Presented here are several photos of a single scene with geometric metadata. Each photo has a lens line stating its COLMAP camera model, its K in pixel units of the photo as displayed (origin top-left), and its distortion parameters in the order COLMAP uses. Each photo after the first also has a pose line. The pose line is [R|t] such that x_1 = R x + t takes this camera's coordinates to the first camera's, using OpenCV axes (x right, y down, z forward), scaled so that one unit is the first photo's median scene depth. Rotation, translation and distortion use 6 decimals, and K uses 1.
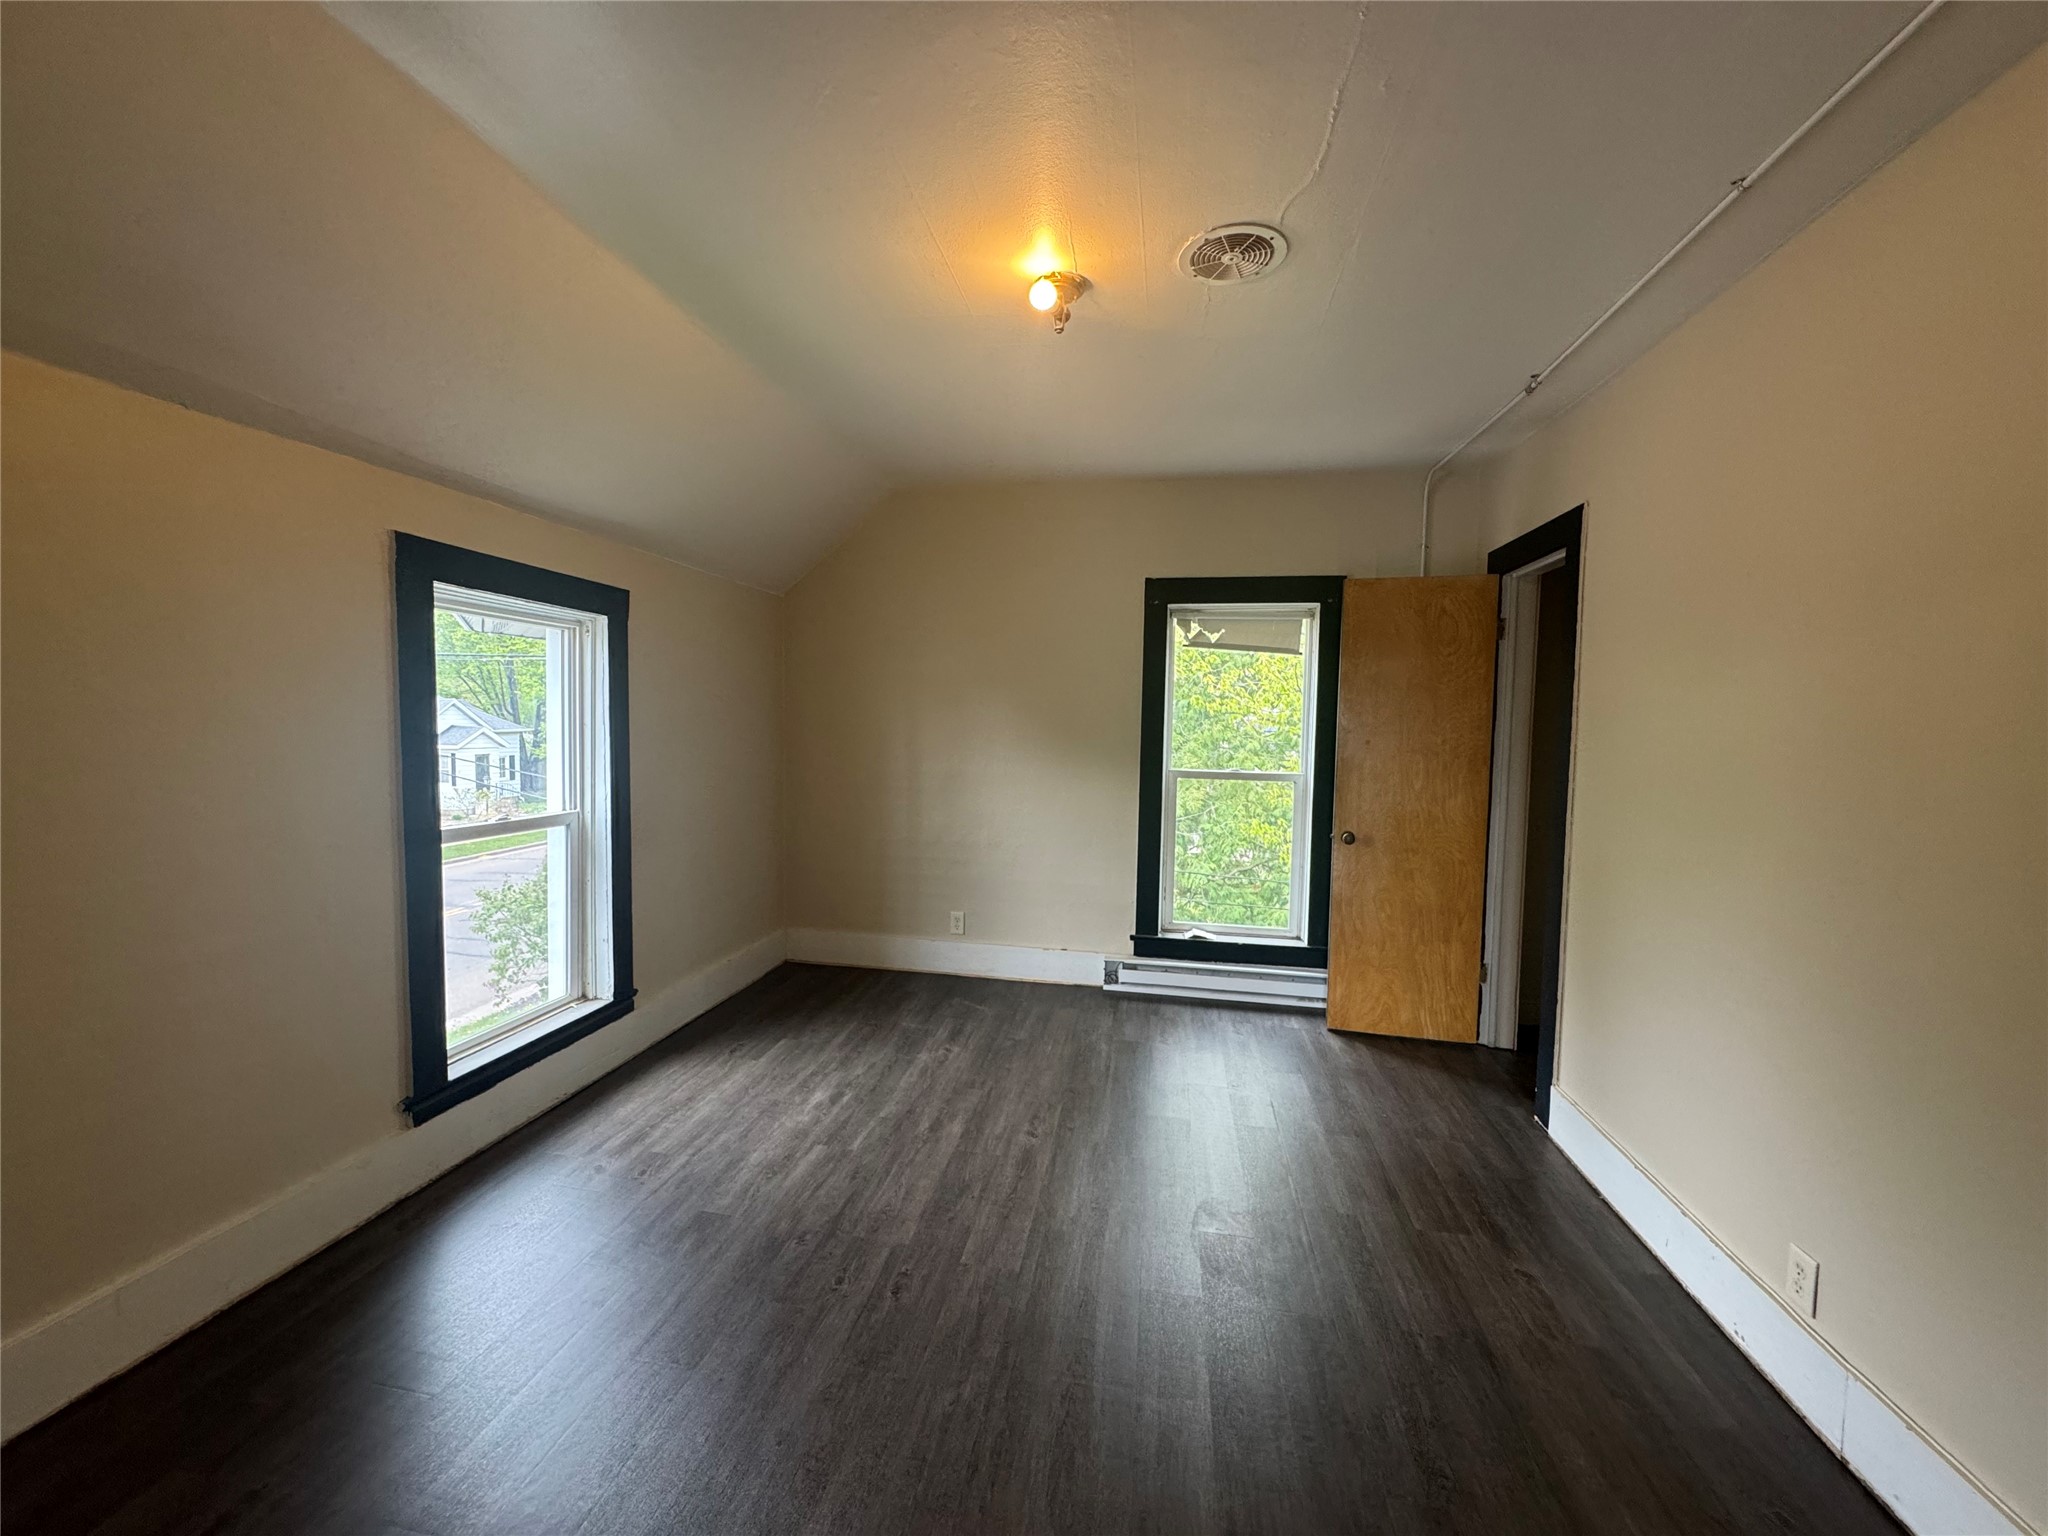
lens RADIAL K [[812.4, 0, 1024.0], [0, 812.4, 768.0], [0, 0, 1]] dist [-0.001024, -0.000047]
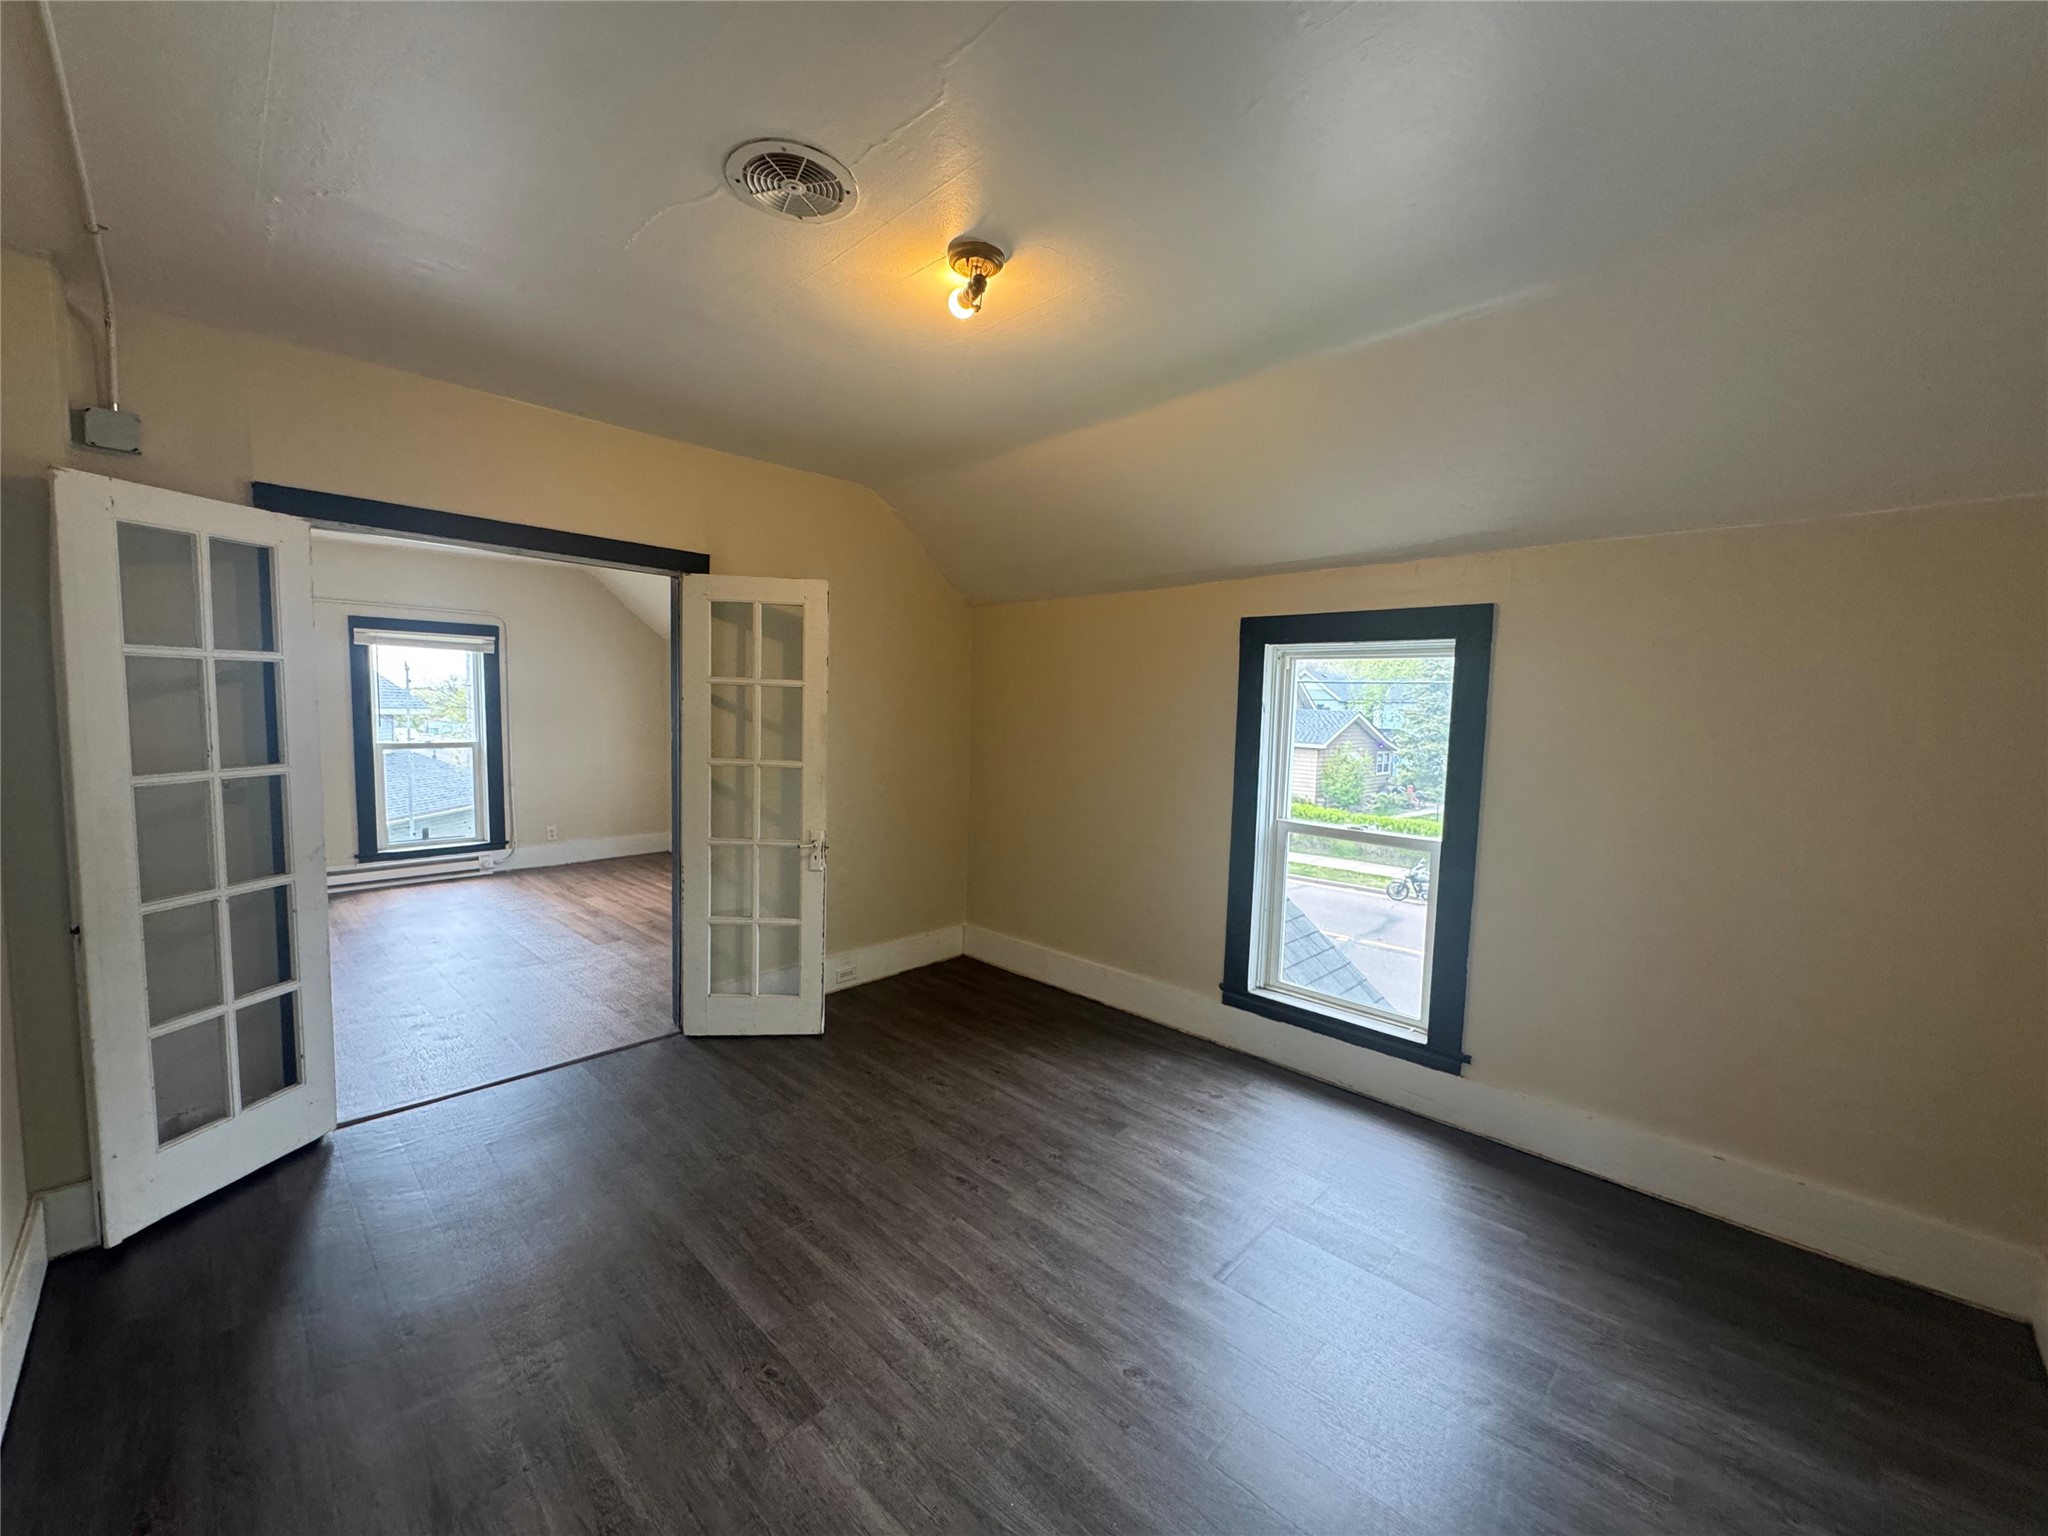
lens RADIAL K [[807.4, 0, 1024.0], [0, 807.4, 768.0], [0, 0, 1]] dist [-0.000752, -0.000203]
pose [[-0.560055, 0.036448, -0.827654, 0.686190], [-0.077947, 0.992282, 0.096442, -0.114831], [0.824781, 0.118526, -0.552891, 1.425734]]
